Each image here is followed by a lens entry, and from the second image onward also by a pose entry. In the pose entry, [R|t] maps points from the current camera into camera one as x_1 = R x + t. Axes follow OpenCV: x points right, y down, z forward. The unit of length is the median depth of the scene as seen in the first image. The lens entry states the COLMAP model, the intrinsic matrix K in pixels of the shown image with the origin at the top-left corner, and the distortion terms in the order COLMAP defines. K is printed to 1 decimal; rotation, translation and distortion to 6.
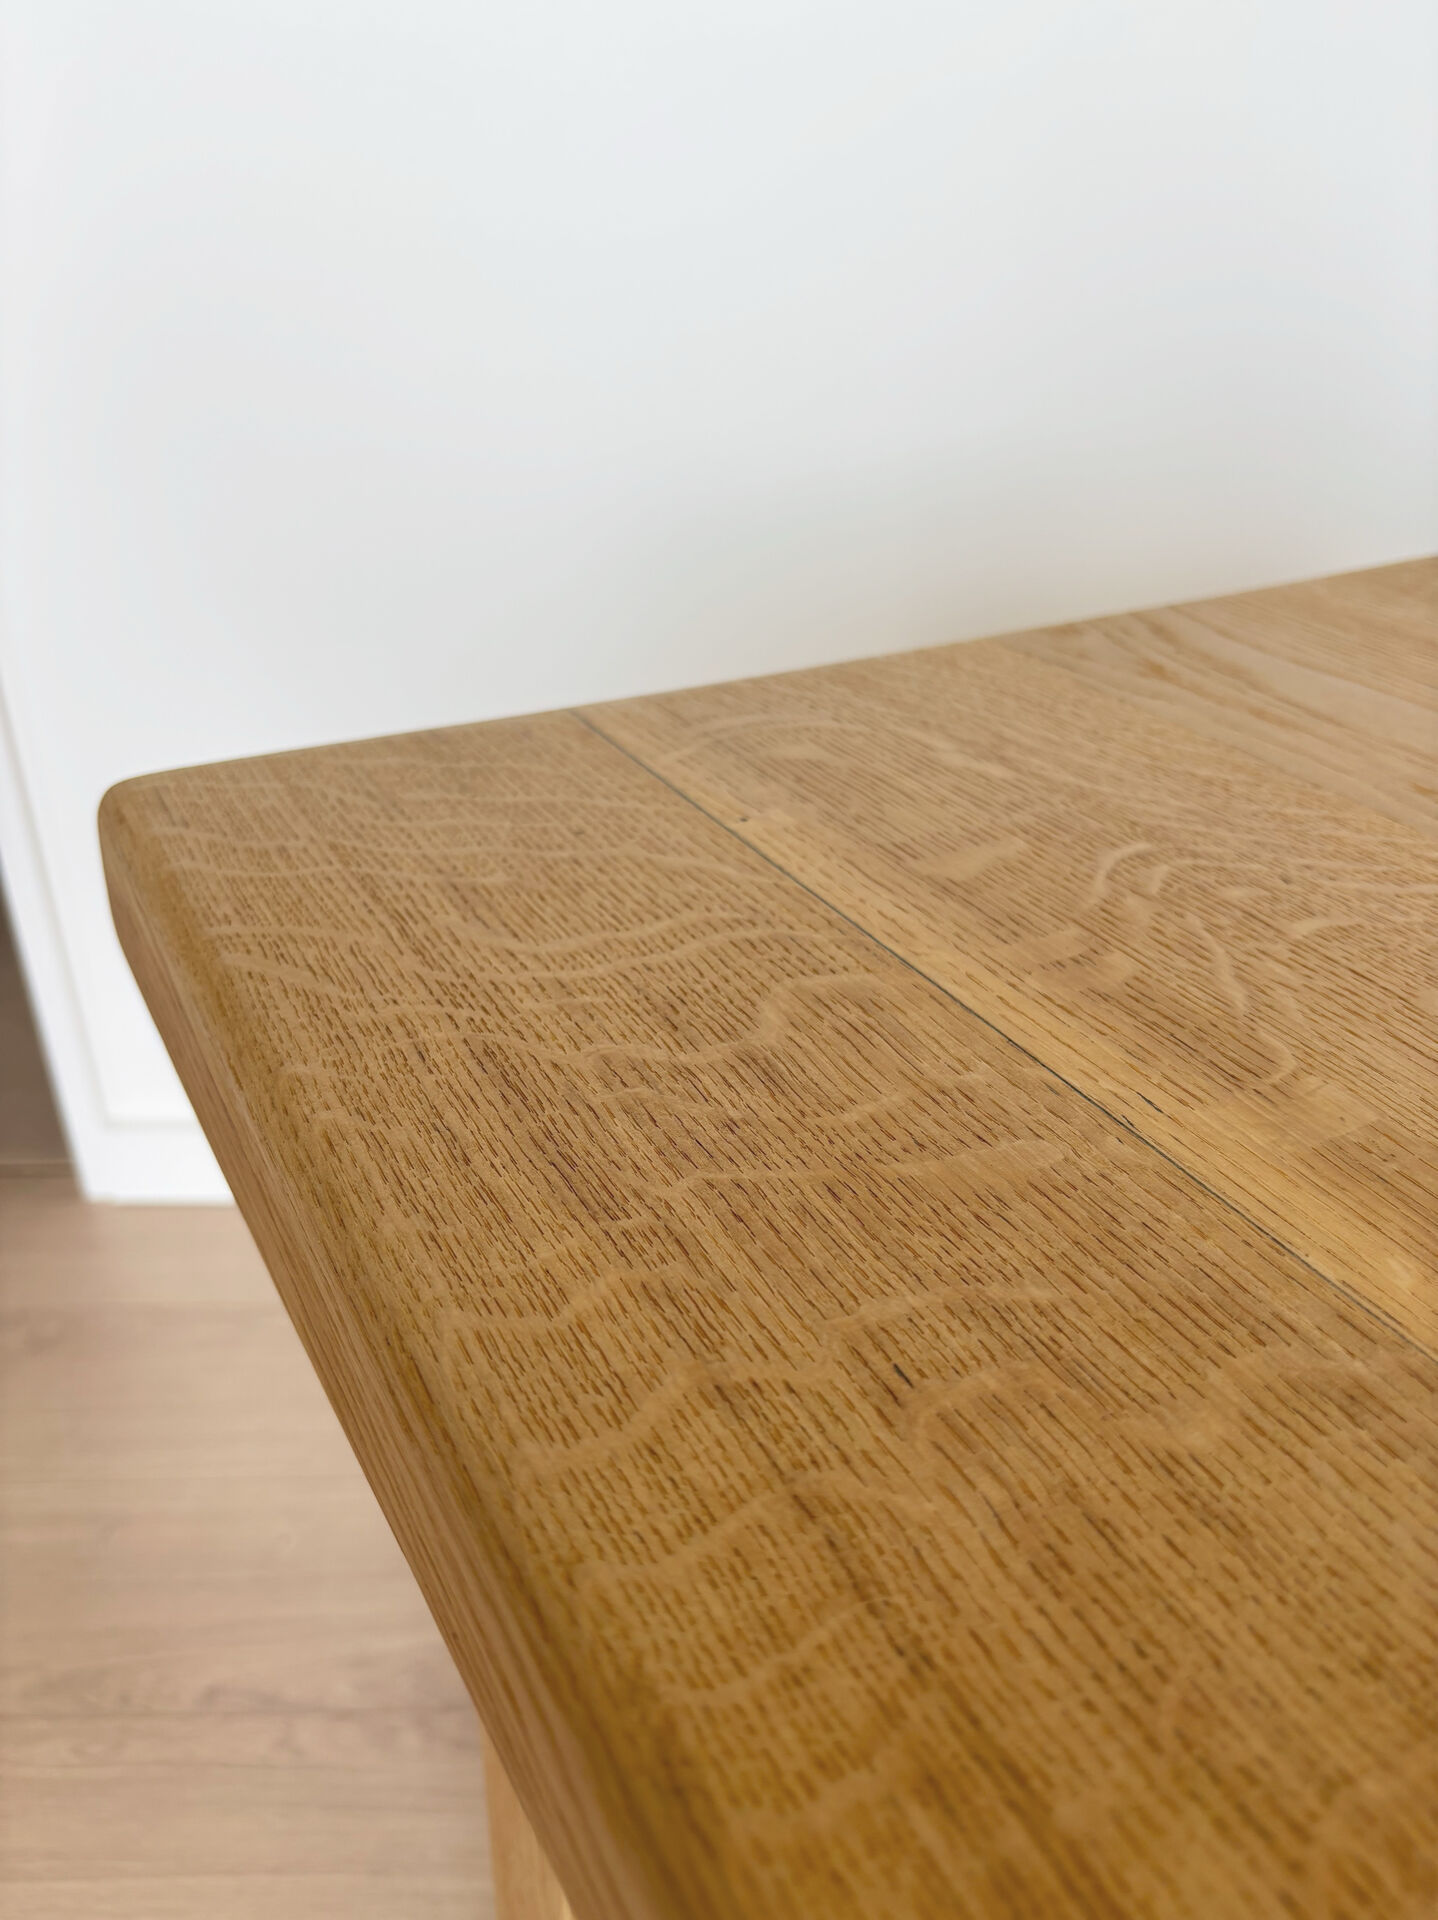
lens RADIAL K [[1458.7, 0, 719.0], [0, 1458.7, 960.0], [0, 0, 1]] dist [0.052404, -0.106572]
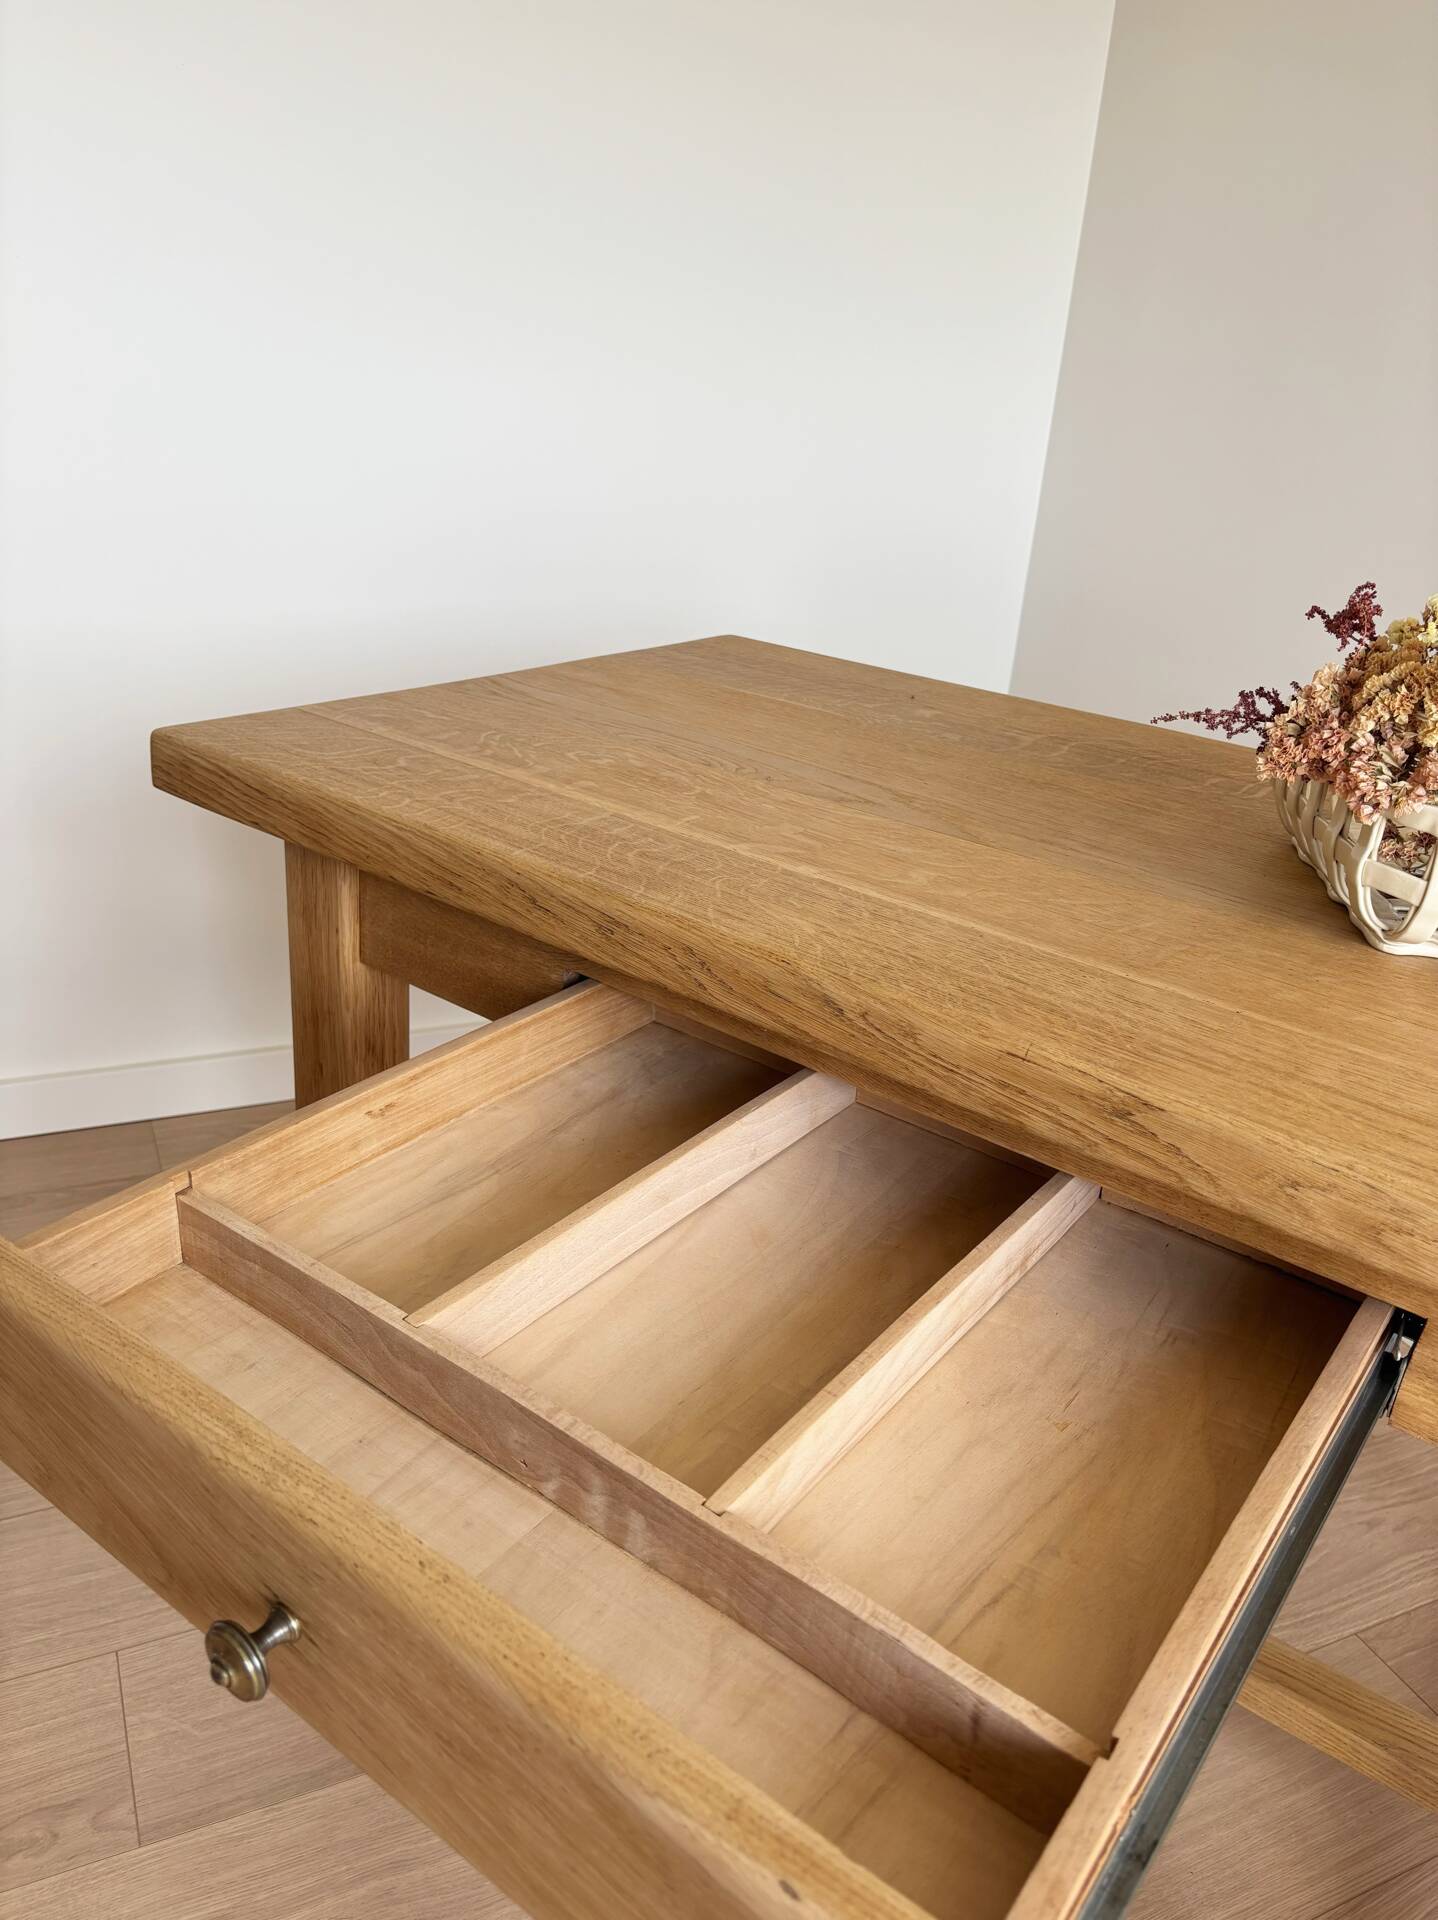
lens RADIAL K [[1458.7, 0, 719.0], [0, 1458.7, 960.0], [0, 0, 1]] dist [0.052404, -0.106572]
pose [[0.914386, -0.103806, 0.391309, -0.596814], [0.143239, 0.987001, -0.072882, 0.749060], [-0.378657, 0.122693, 0.917369, -2.180943]]
